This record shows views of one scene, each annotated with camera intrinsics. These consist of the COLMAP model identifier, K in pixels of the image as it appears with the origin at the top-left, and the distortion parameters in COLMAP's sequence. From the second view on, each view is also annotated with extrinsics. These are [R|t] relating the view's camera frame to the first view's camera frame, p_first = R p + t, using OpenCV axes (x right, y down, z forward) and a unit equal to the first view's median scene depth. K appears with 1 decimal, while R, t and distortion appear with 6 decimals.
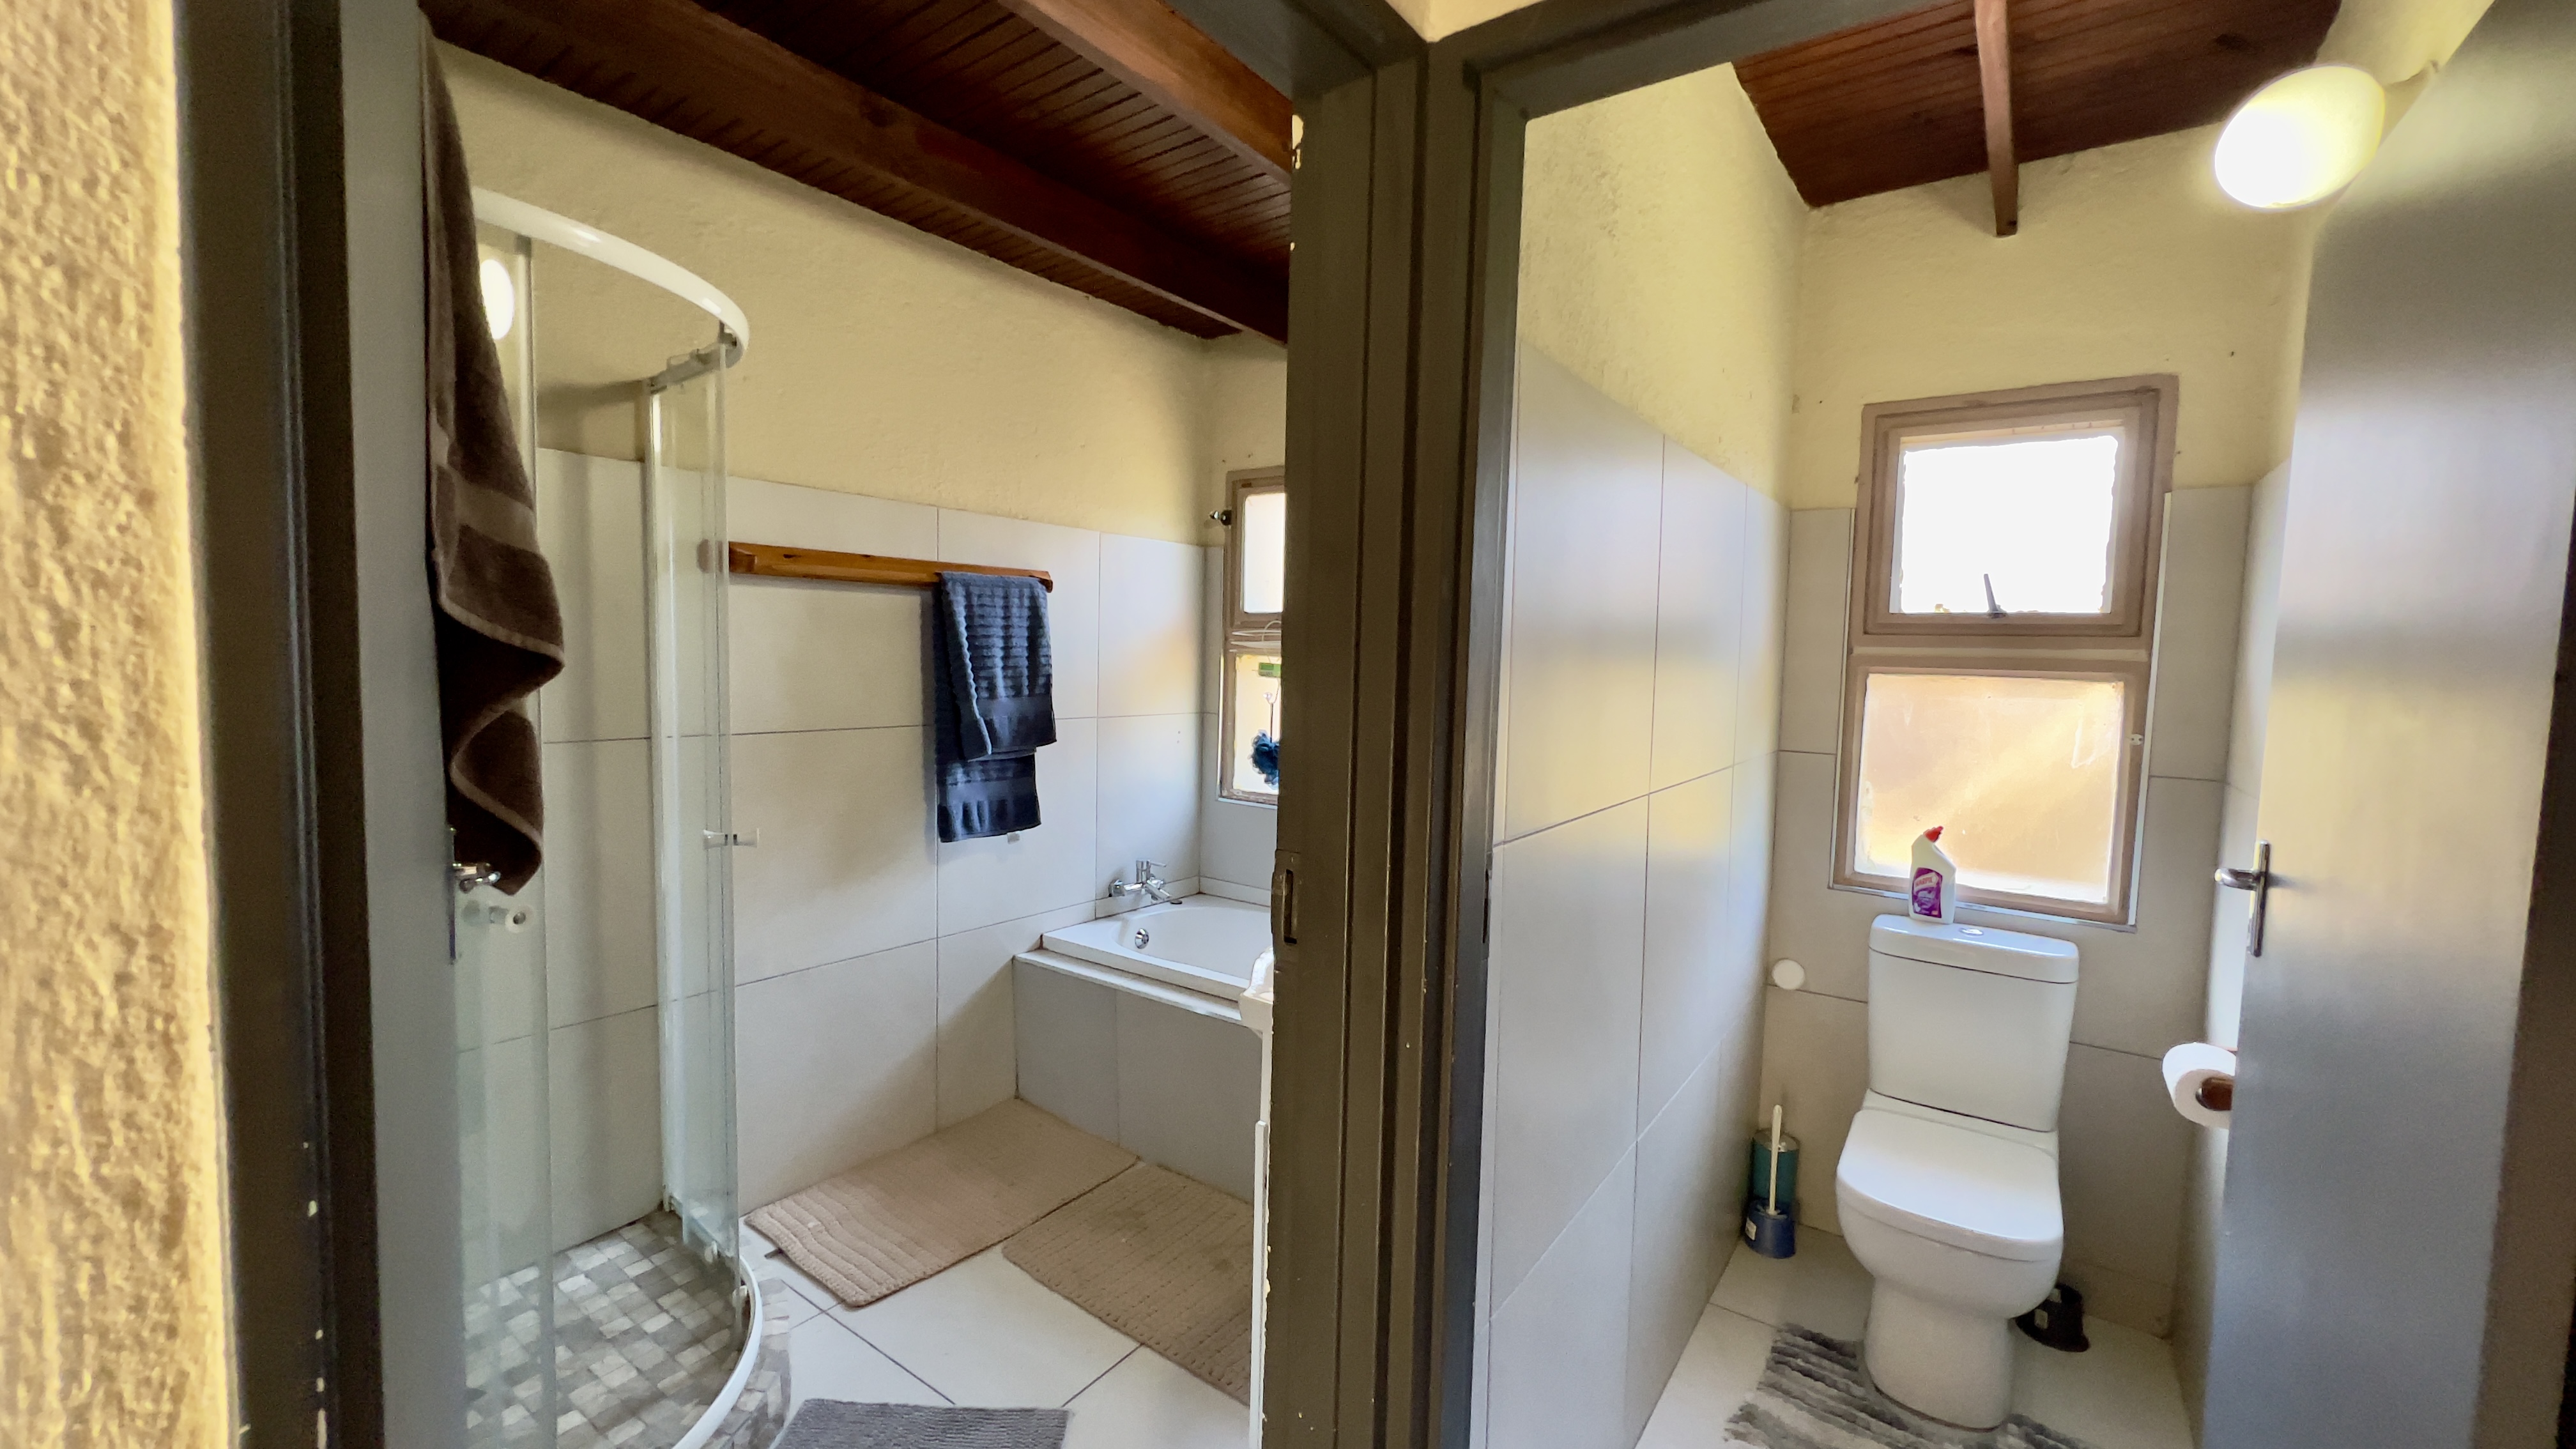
lens RADIAL K [[1025.0, 0, 1288.5], [0, 1025.0, 722.6], [0, 0, 1]] dist [-0.002853, 0.000651]
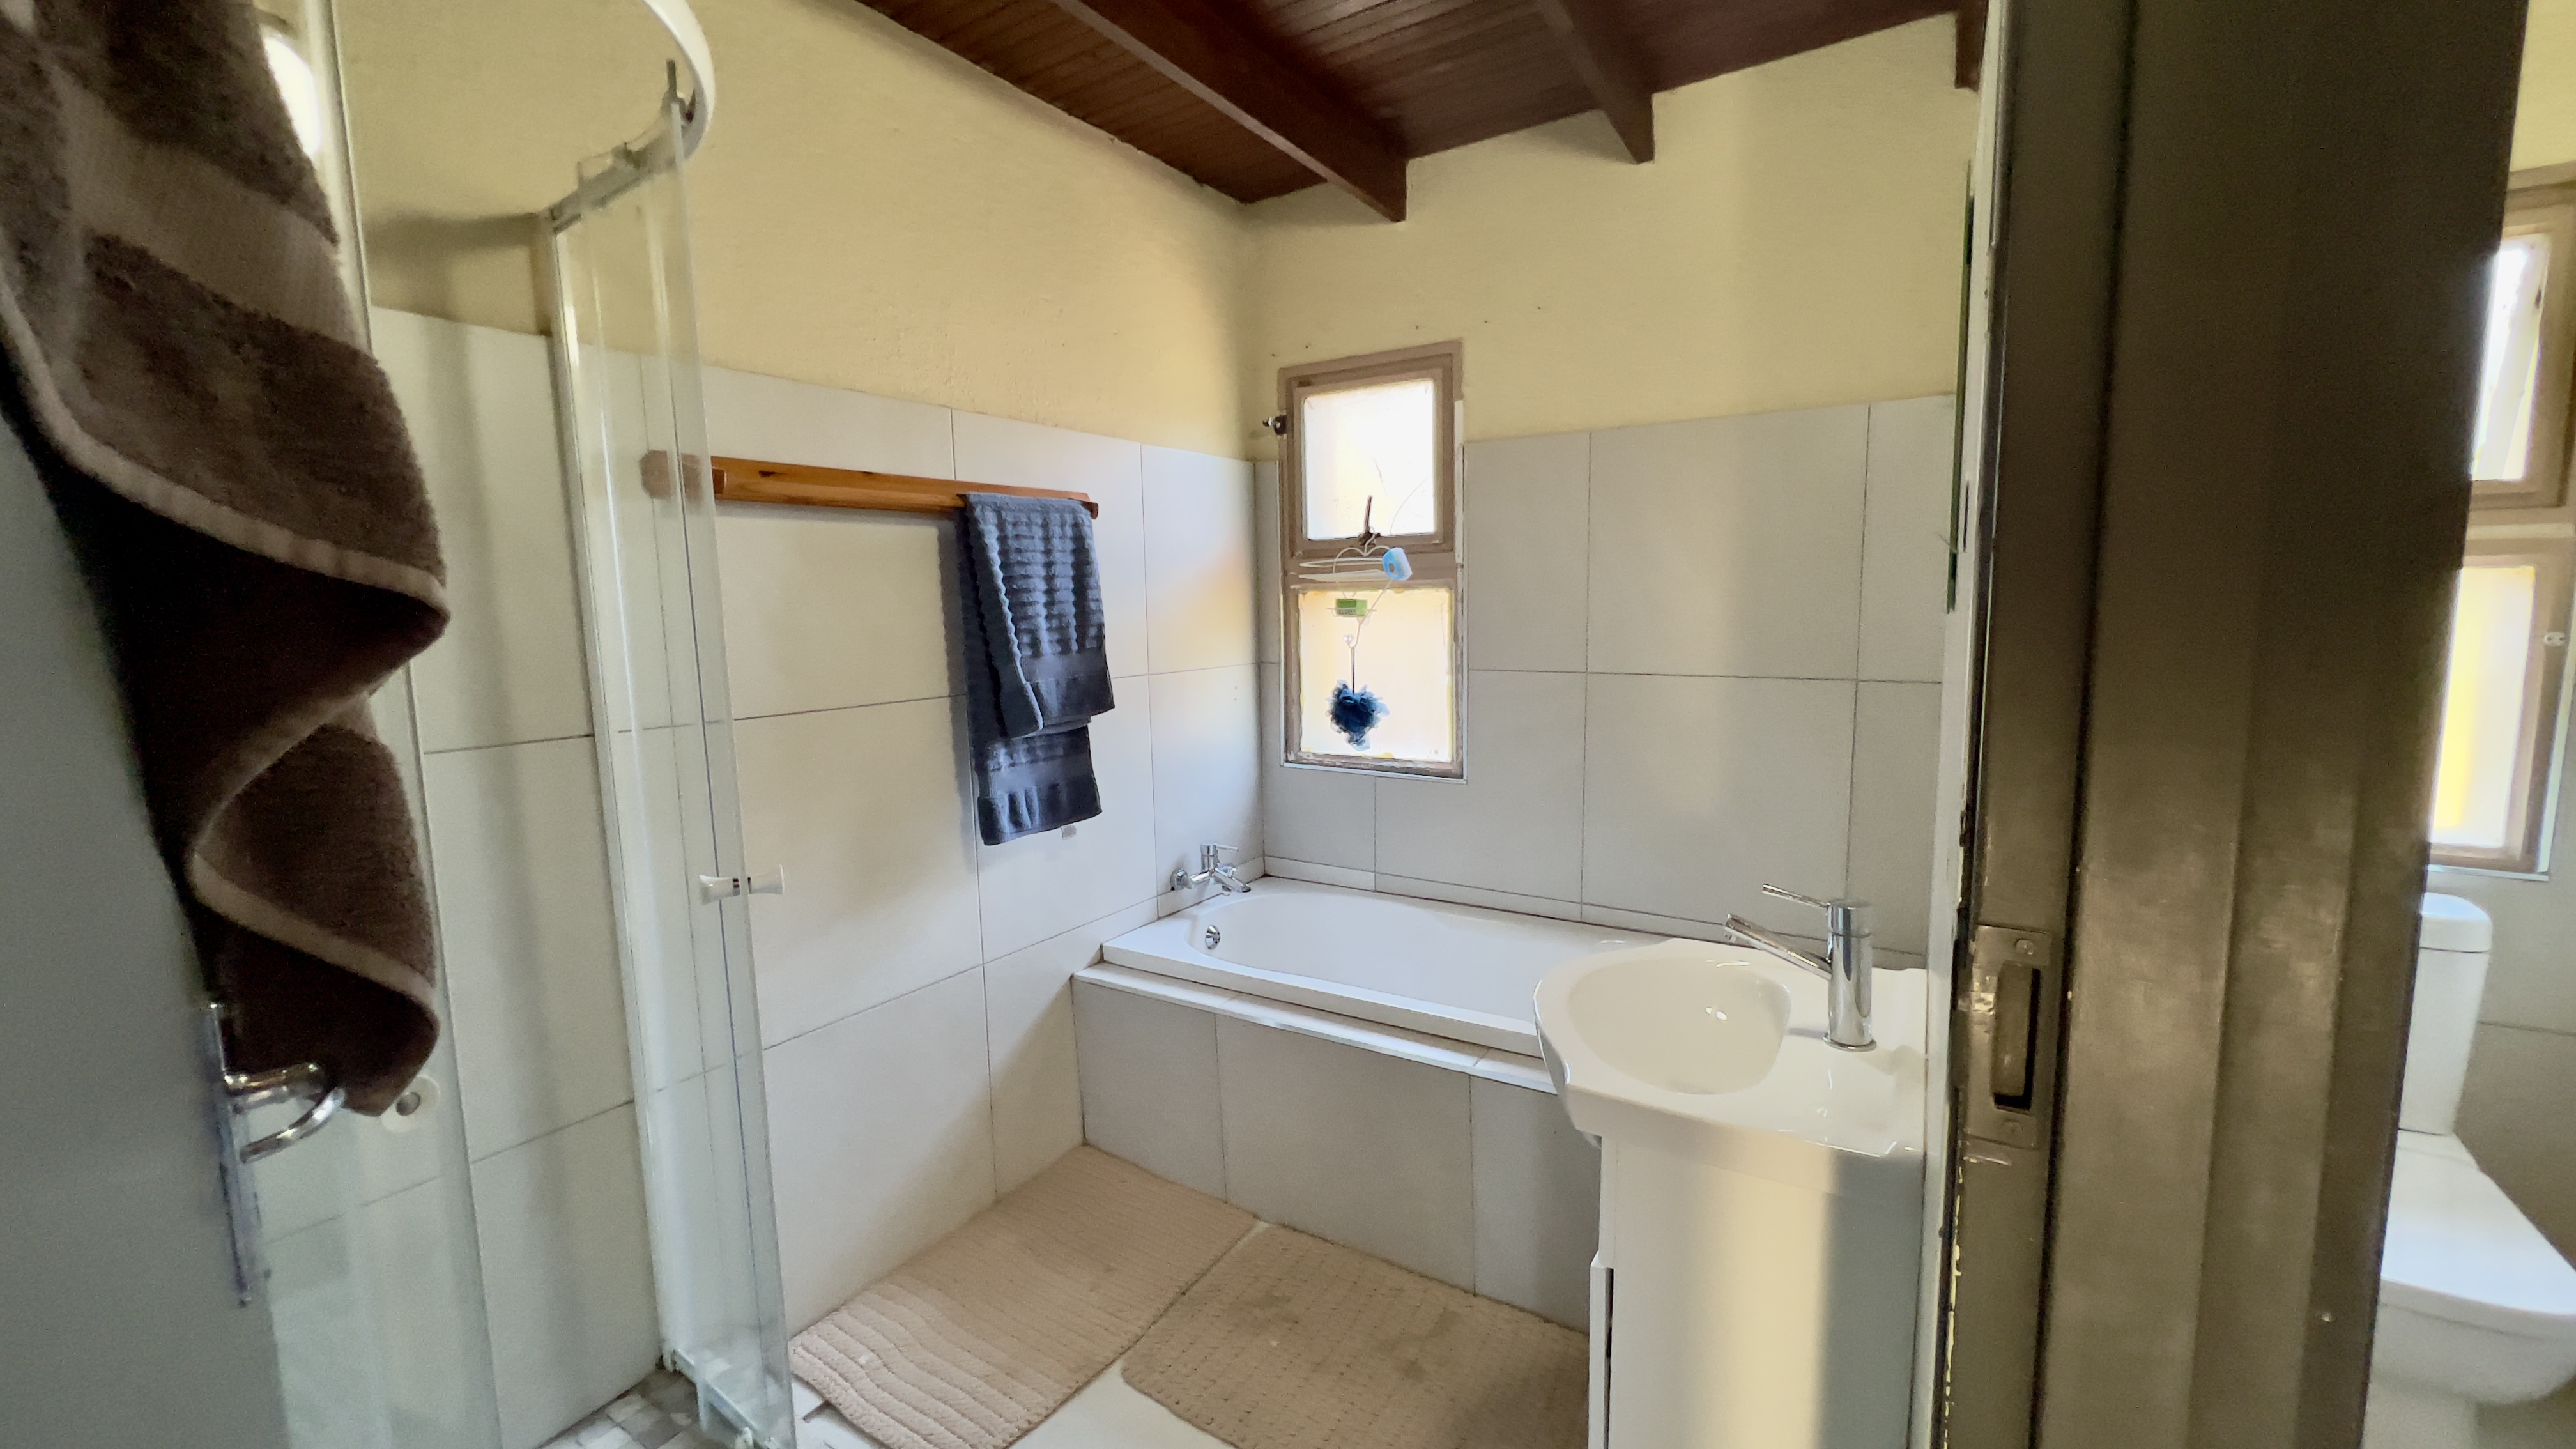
lens RADIAL K [[1025.0, 0, 1288.8], [0, 1025.0, 721.2], [0, 0, 1]] dist [-0.002853, 0.000651]
pose [[0.996865, -0.051932, 0.059694, -0.153040], [0.048799, 0.997412, 0.052804, -0.006990], [-0.062282, -0.049726, 0.996819, 0.218356]]
